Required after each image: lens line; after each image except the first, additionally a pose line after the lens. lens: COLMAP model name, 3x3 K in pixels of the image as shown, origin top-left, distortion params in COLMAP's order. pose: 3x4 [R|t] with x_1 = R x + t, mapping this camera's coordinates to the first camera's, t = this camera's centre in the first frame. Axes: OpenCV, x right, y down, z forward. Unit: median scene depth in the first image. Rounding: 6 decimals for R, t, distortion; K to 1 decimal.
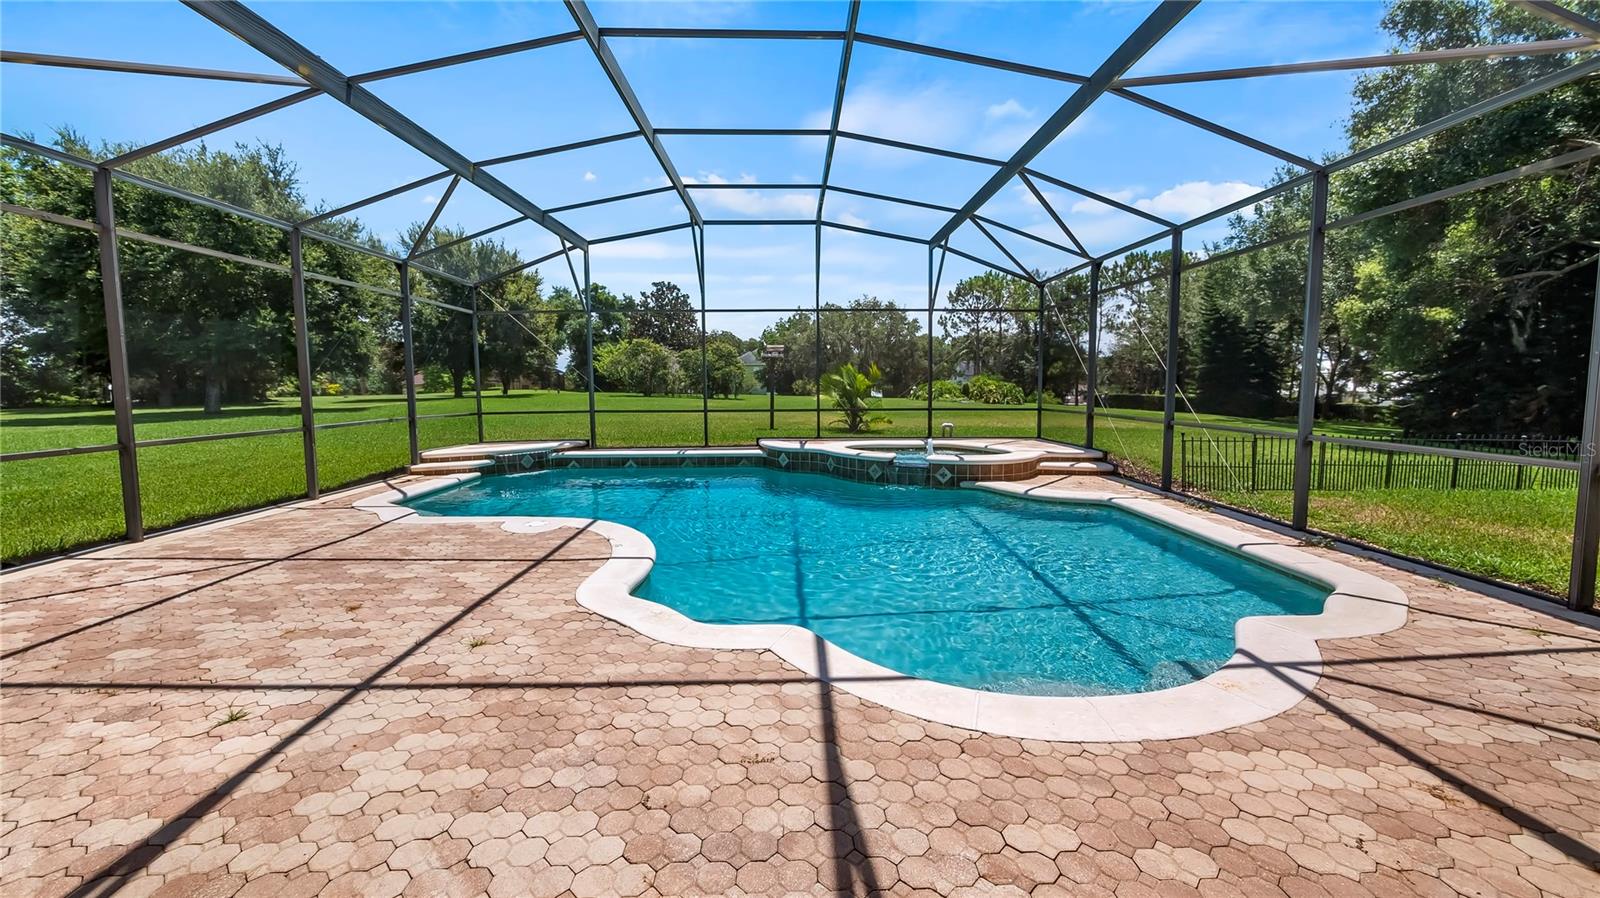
lens RADIAL K [[639.0, 0, 809.4], [0, 639.0, 445.8], [0, 0, 1]] dist [0.006382, -0.000160]
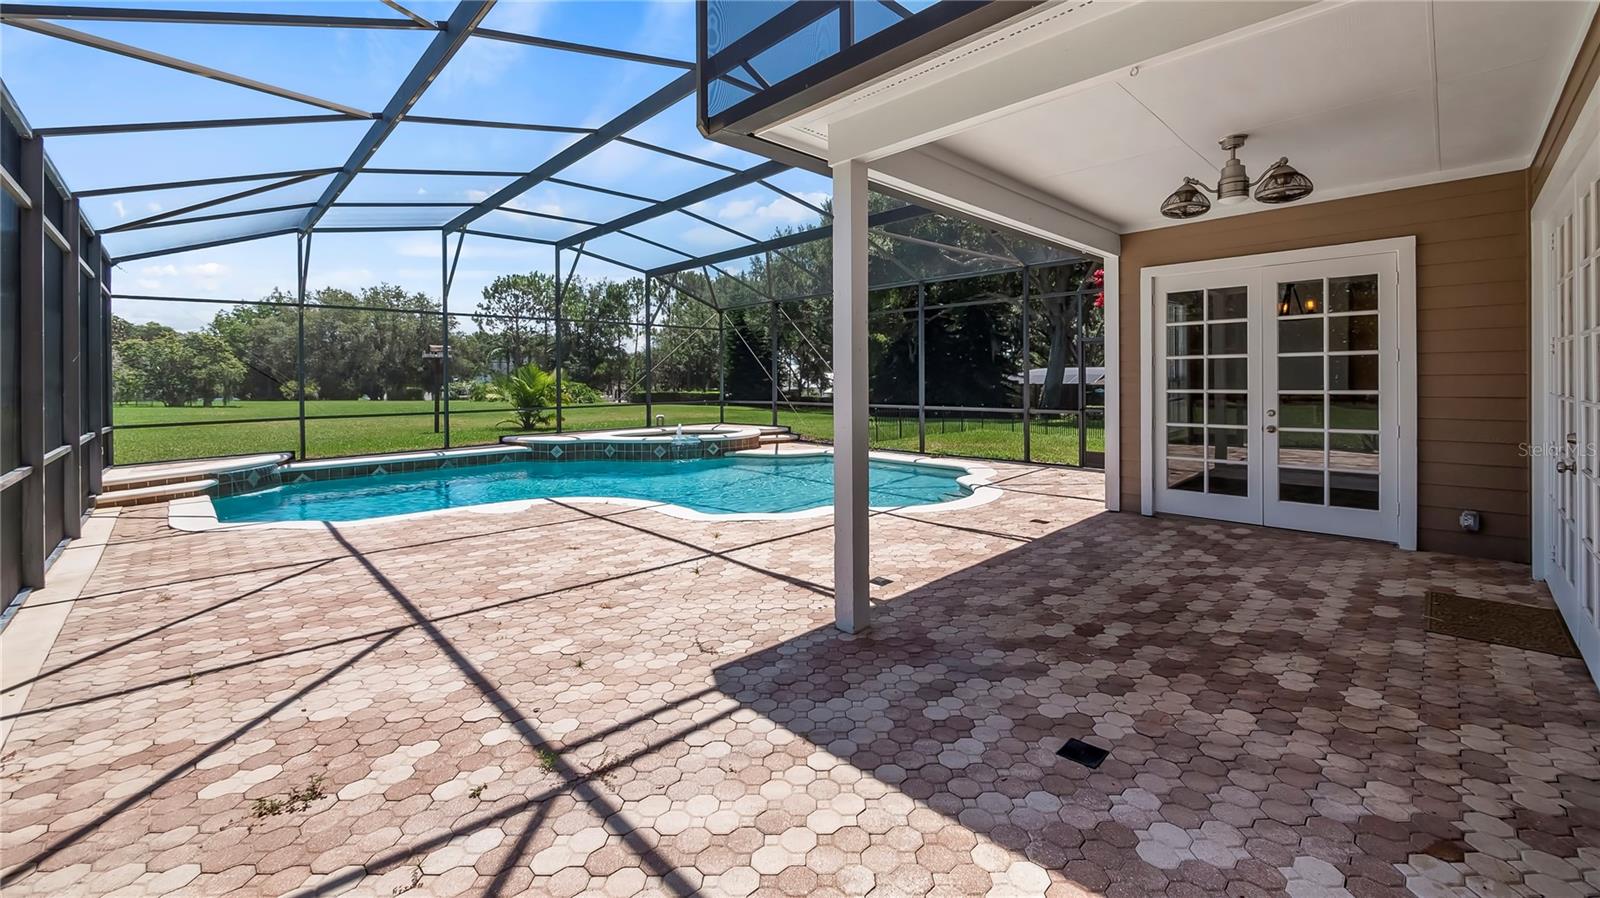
lens RADIAL K [[639.0, 0, 813.1], [0, 639.0, 446.3], [0, 0, 1]] dist [0.006382, -0.000160]
pose [[0.733539, -0.074878, 0.675510, -0.445653], [0.073245, 0.996833, 0.030959, 0.009486], [-0.675689, 0.026768, 0.736701, -0.145593]]
